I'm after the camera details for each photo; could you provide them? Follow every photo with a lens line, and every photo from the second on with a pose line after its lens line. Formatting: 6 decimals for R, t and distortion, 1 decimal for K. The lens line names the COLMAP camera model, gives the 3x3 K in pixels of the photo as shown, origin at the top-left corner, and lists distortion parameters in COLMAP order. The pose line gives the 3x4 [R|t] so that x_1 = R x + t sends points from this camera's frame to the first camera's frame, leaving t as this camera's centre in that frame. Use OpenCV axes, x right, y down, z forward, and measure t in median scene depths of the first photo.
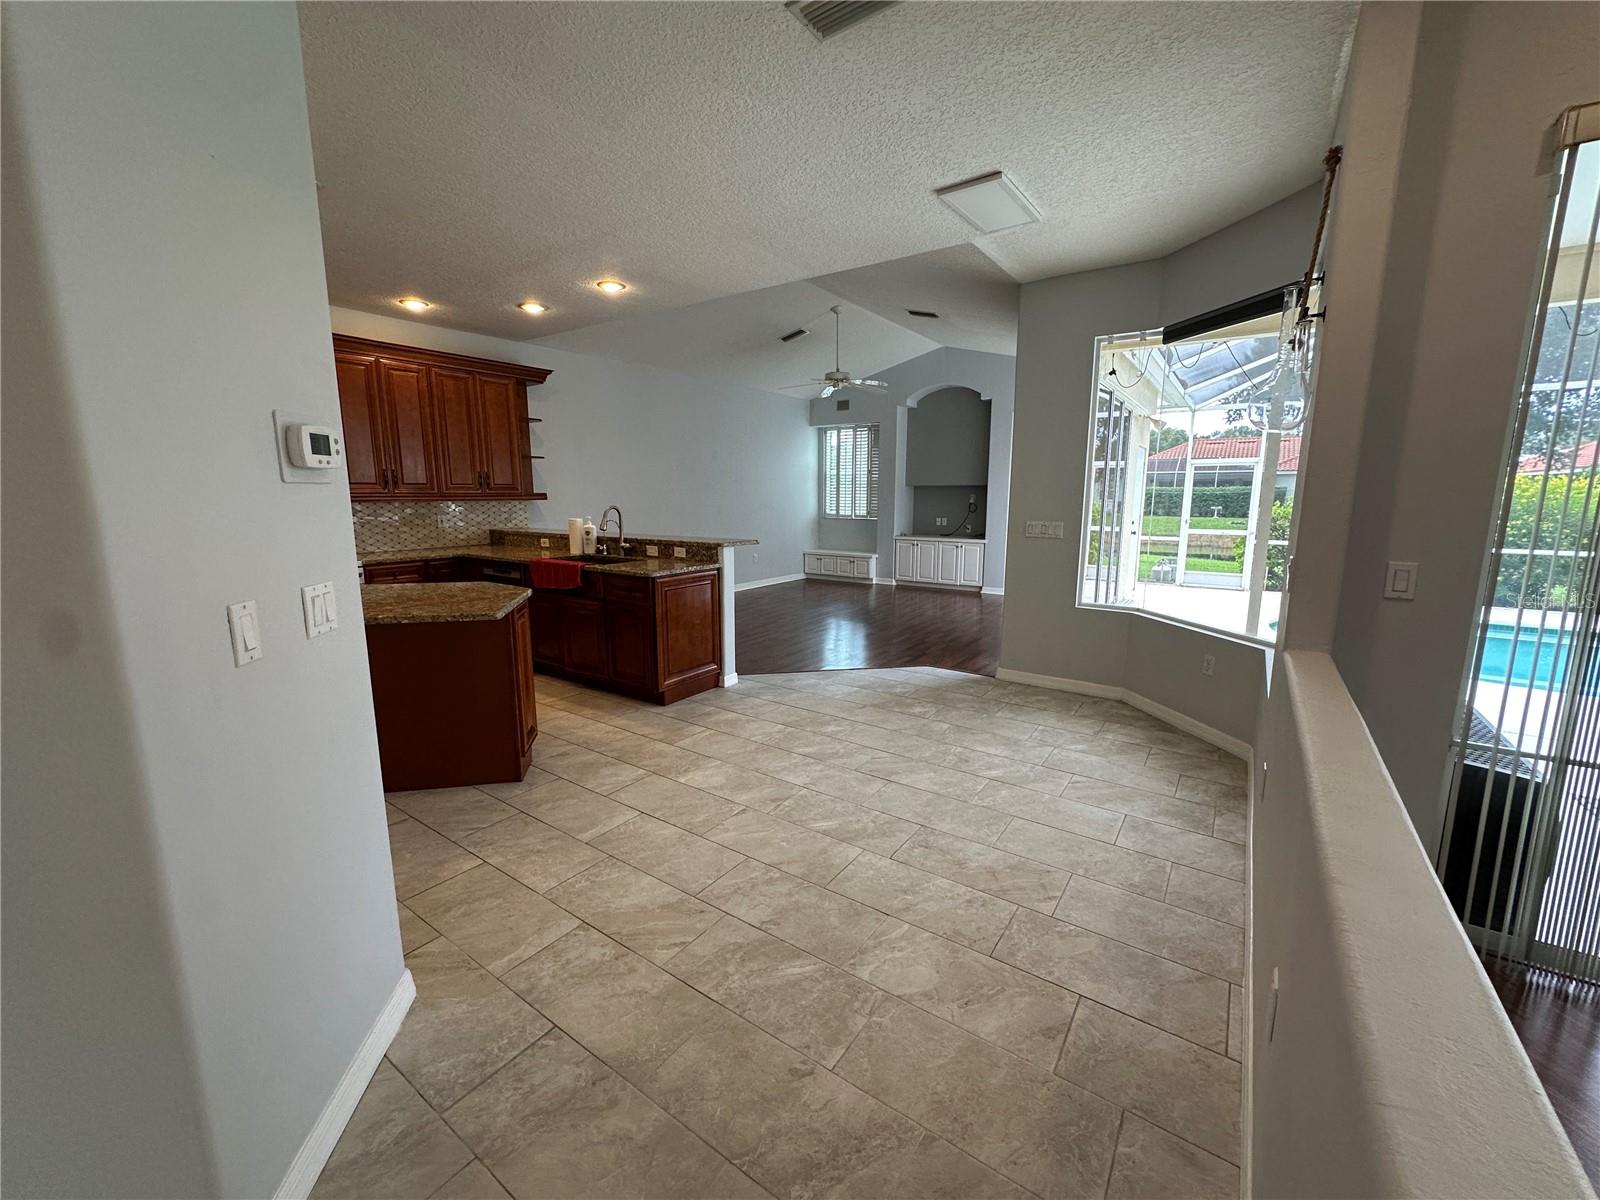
lens RADIAL K [[642.2, 0, 798.1], [0, 642.2, 600.9], [0, 0, 1]] dist [-0.005093, 0.001269]
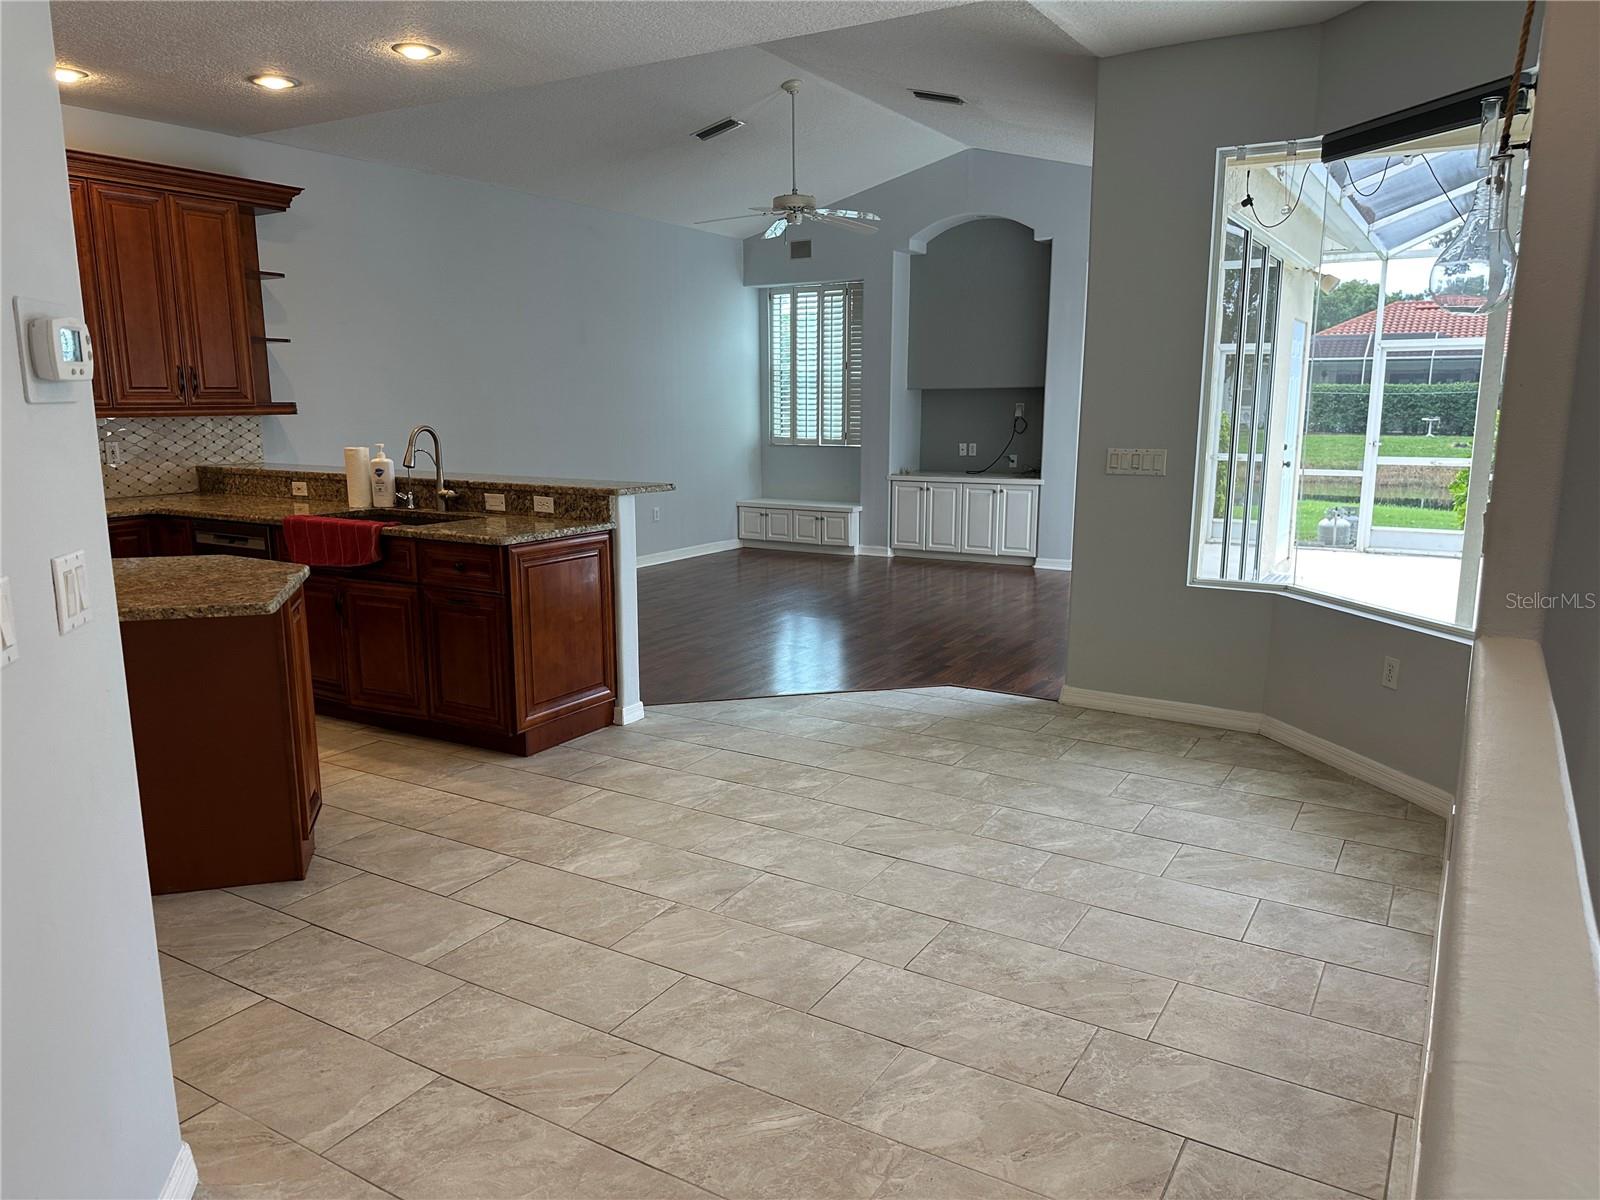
lens RADIAL K [[1122.8, 0, 790.6], [0, 1122.8, 615.8], [0, 0, 1]] dist [0.067660, -0.080731]
pose [[0.997816, -0.015265, 0.064260, -0.020959], [0.013693, 0.999598, 0.024845, 0.005664], [-0.064613, -0.023911, 0.997624, -0.068244]]
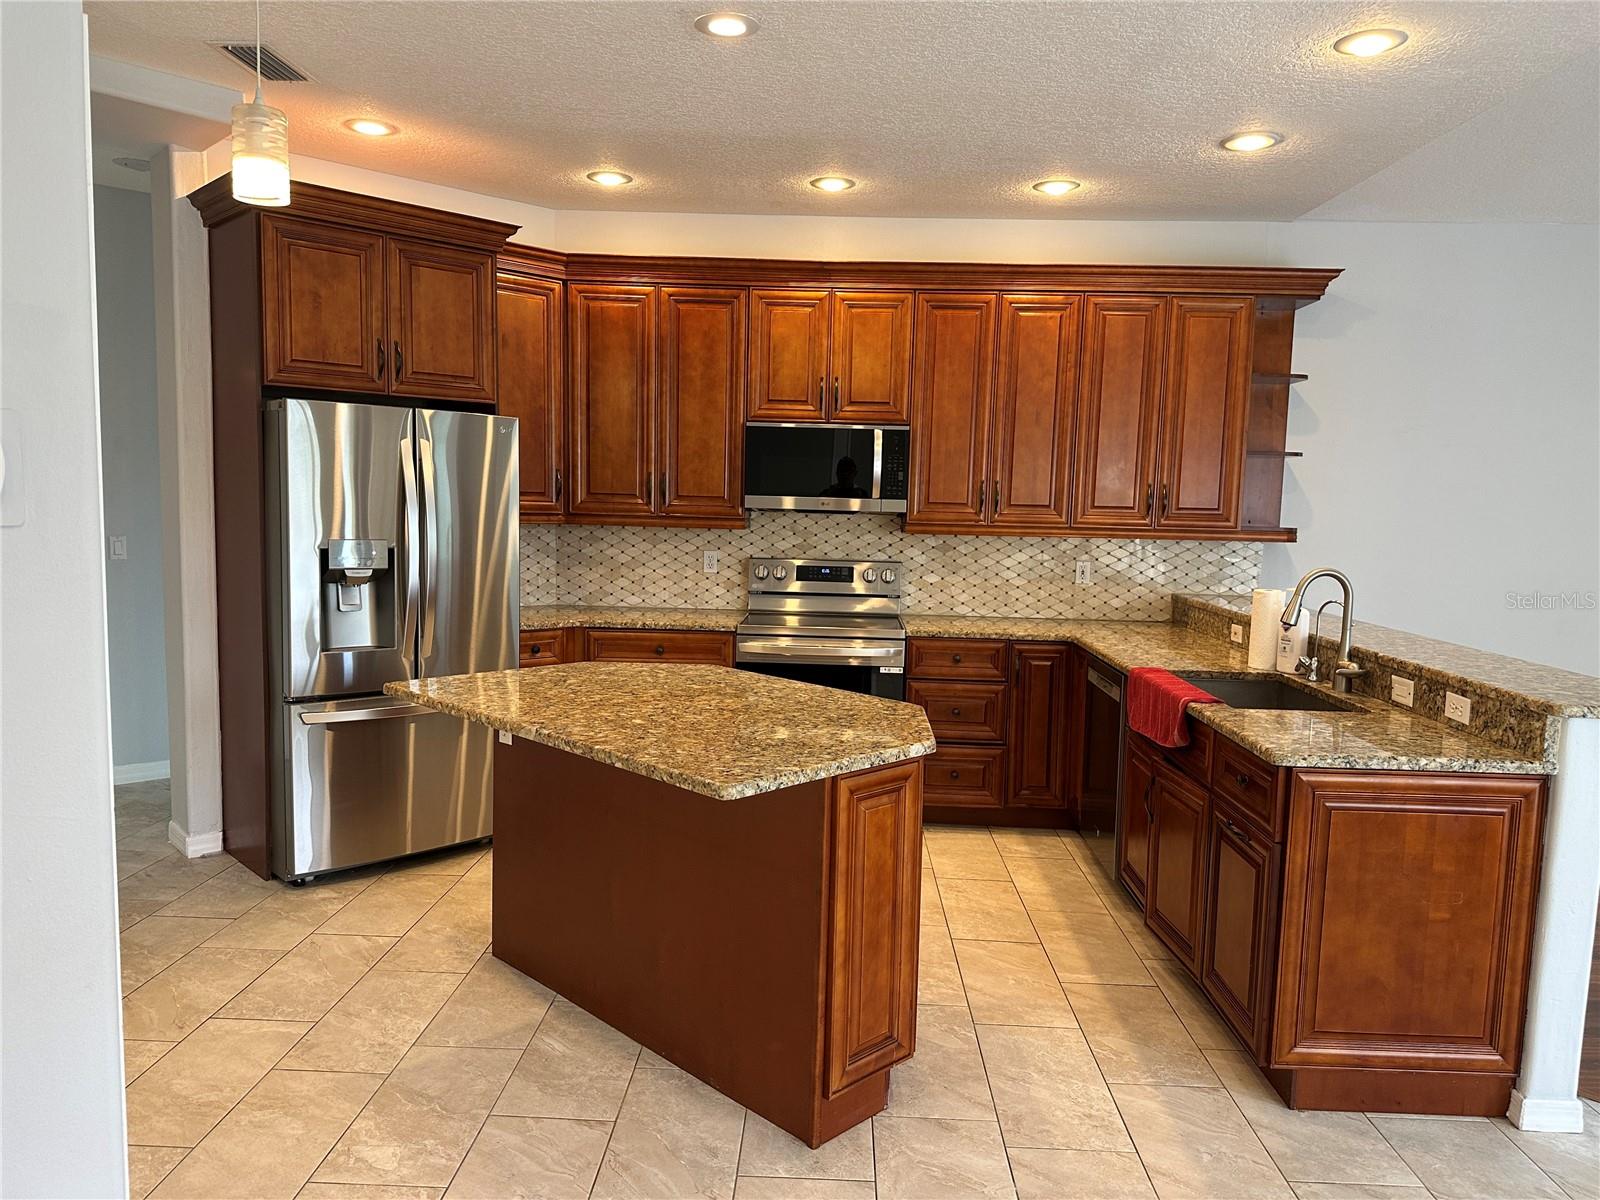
lens RADIAL K [[1122.8, 0, 807.8], [0, 1122.8, 612.8], [0, 0, 1]] dist [0.067660, -0.080731]
pose [[0.556096, 0.101534, -0.824893, 0.130712], [-0.166657, 0.985974, 0.009010, -0.068799], [0.814237, 0.132464, 0.565218, 0.307032]]
